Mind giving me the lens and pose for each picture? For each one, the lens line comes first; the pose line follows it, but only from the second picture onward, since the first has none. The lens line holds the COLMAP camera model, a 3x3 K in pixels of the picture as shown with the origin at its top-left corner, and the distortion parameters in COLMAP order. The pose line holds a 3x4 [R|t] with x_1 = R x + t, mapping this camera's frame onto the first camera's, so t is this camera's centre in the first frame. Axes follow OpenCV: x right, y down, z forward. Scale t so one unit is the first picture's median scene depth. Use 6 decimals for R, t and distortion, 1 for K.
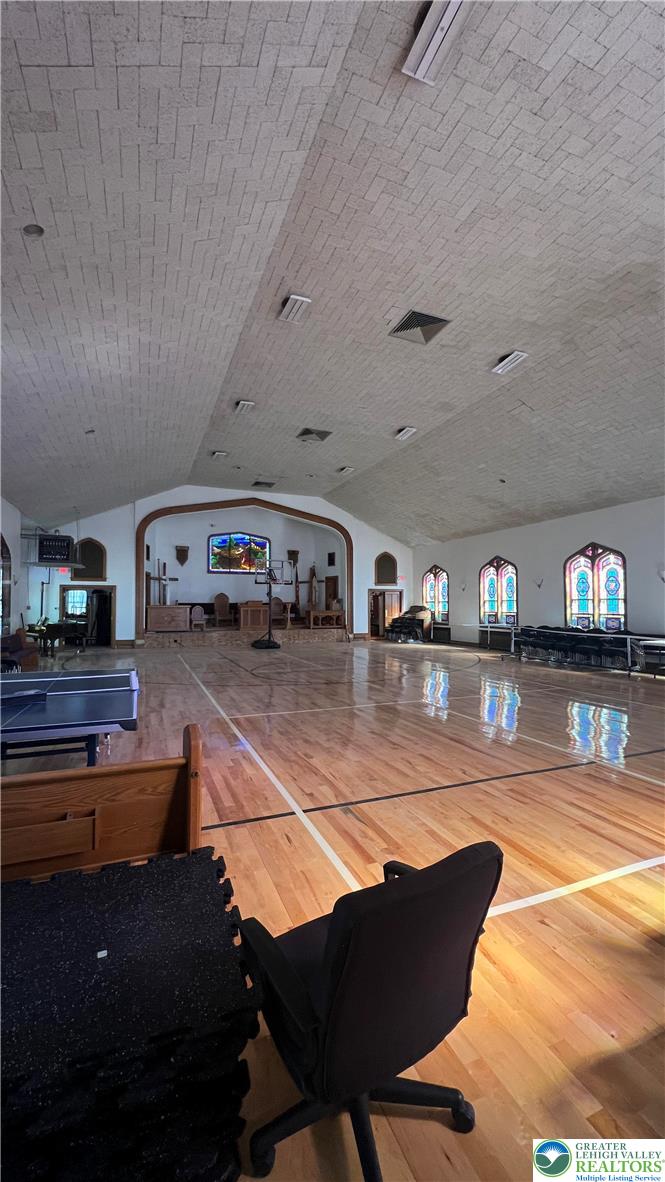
lens RADIAL K [[472.6, 0, 332.5], [0, 472.6, 591.0], [0, 0, 1]] dist [-0.004996, -0.000343]
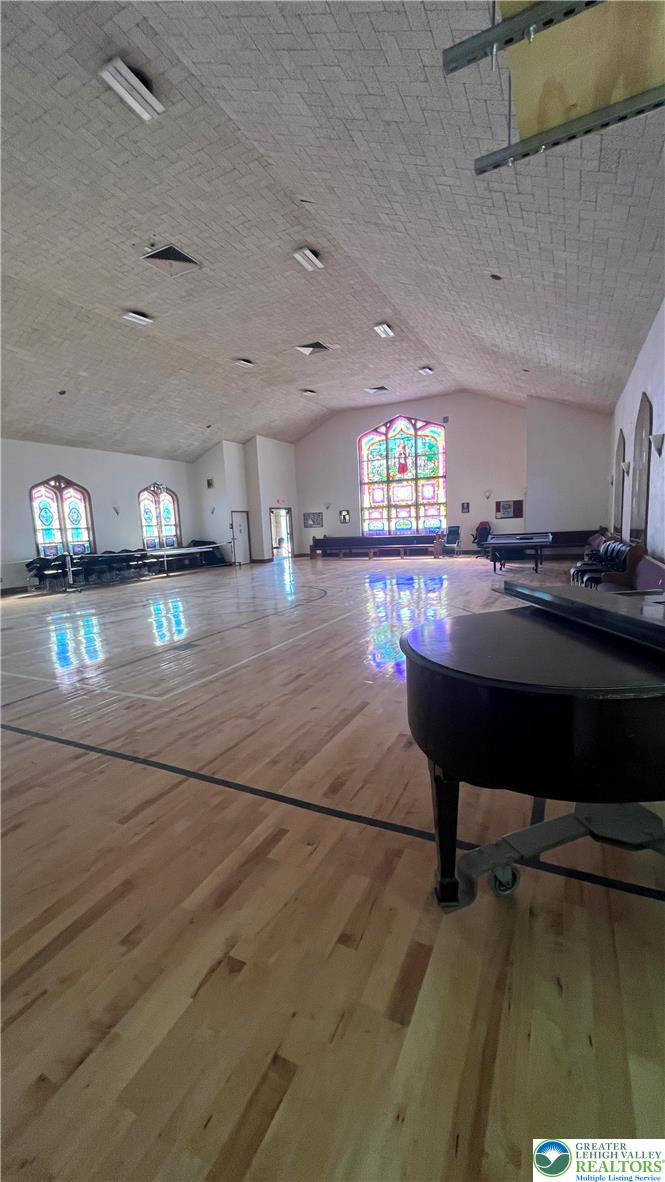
lens RADIAL K [[472.6, 0, 332.5], [0, 472.6, 591.0], [0, 0, 1]] dist [-0.004996, -0.000343]
pose [[-0.661792, -0.074413, 0.745985, -0.657833], [0.024954, 0.992324, 0.121124, 0.042801], [-0.749272, 0.098774, -0.654855, 1.223754]]
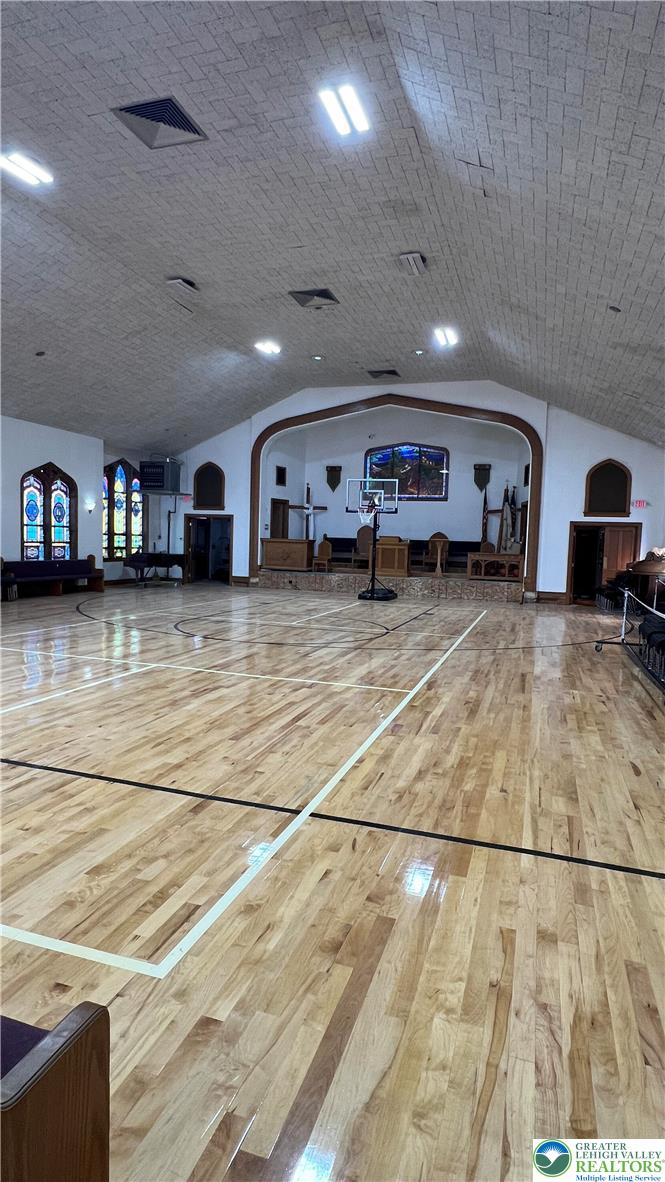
lens RADIAL K [[640.7, 0, 332.5], [0, 640.7, 591.0], [0, 0, 1]] dist [-0.002378, -0.000406]
pose [[0.762700, 0.075883, -0.642286, 0.507490], [-0.012610, 0.994649, 0.102539, 0.005201], [0.646630, -0.070107, 0.759575, 0.209083]]
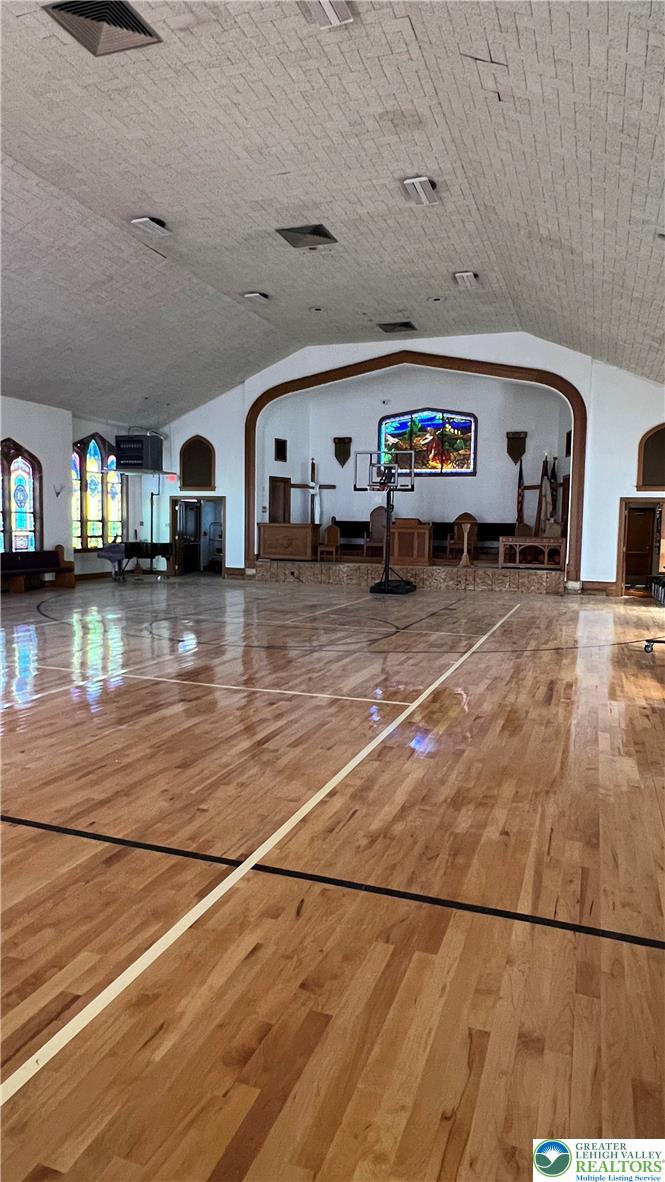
lens RADIAL K [[734.6, 0, 332.5], [0, 734.6, 591.0], [0, 0, 1]] dist [-0.003964, -0.000365]
pose [[0.743816, 0.073547, -0.664325, 0.509544], [0.002674, 0.993592, 0.112994, 0.007377], [0.668379, -0.085823, 0.738853, 0.241193]]
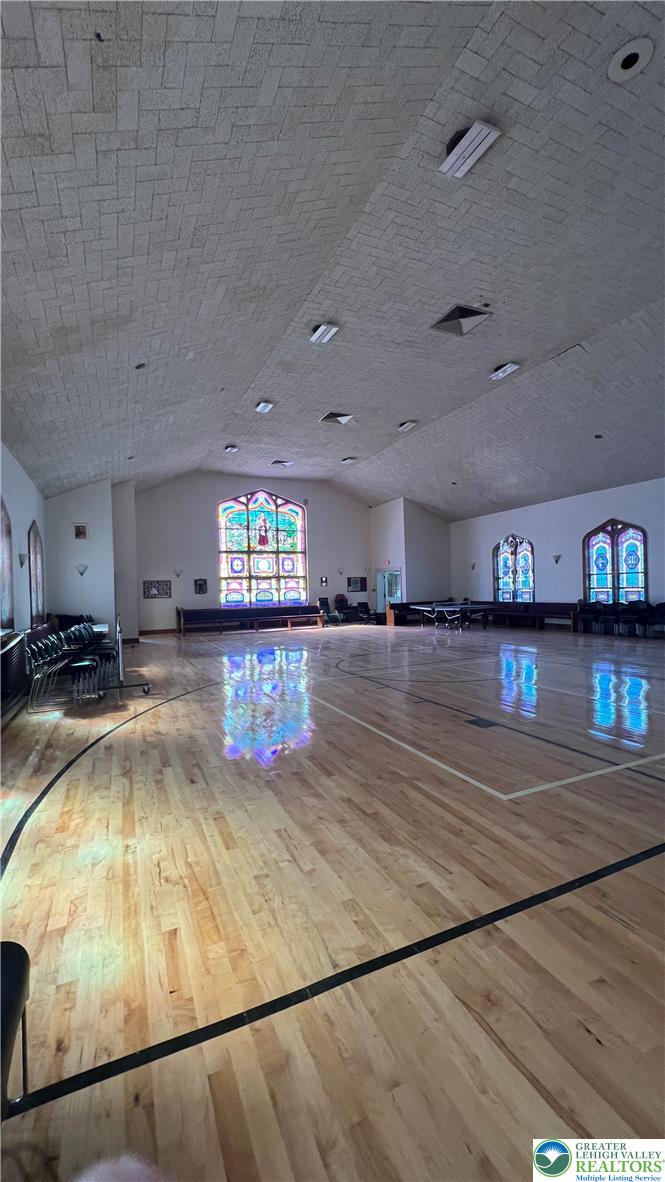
lens RADIAL K [[472.6, 0, 332.5], [0, 472.6, 591.0], [0, 0, 1]] dist [-0.004996, -0.000343]
pose [[-0.998890, 0.028454, -0.037532, 0.052946], [0.029515, 0.999172, -0.028012, 0.051210], [0.036703, -0.029089, -0.998903, 1.493758]]
